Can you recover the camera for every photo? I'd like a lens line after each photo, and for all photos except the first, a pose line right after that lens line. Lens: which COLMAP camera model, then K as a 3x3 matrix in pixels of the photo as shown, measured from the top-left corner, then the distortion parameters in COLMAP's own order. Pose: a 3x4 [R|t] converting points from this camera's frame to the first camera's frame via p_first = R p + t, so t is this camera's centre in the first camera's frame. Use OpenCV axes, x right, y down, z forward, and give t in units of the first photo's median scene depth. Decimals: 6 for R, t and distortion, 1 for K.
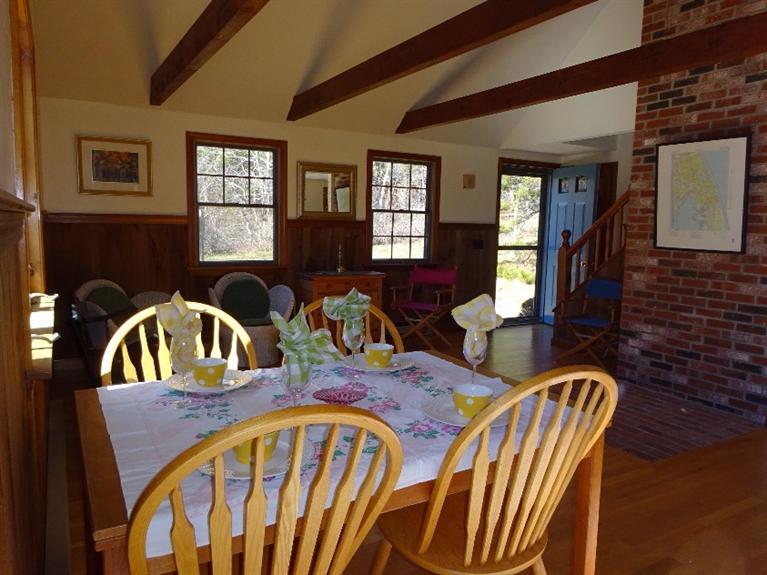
lens RADIAL K [[564.6, 0, 385.1], [0, 564.6, 289.5], [0, 0, 1]] dist [0.007402, 0.001970]
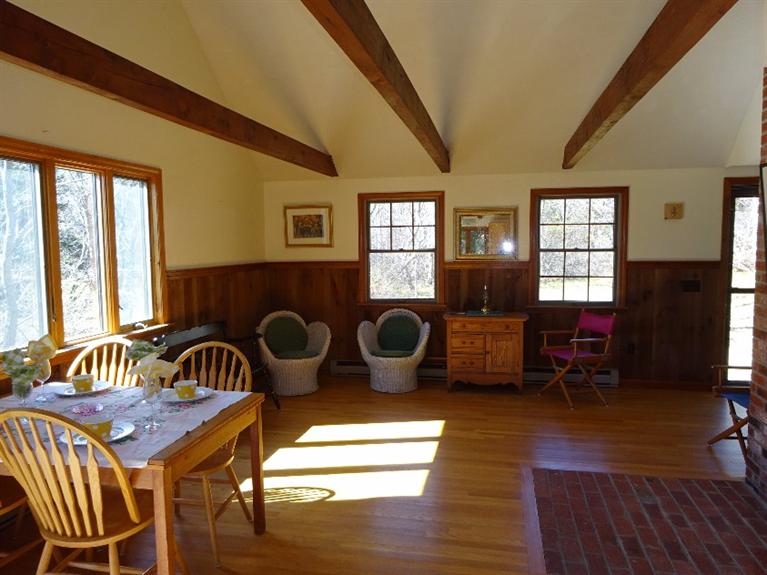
lens RADIAL K [[564.6, 0, 388.8], [0, 564.6, 287.3], [0, 0, 1]] dist [0.007402, 0.001970]
pose [[0.746327, 0.022876, -0.665187, 0.473391], [-0.052092, 0.998351, -0.024113, -0.044077], [0.663538, 0.052647, 0.746288, 0.120251]]
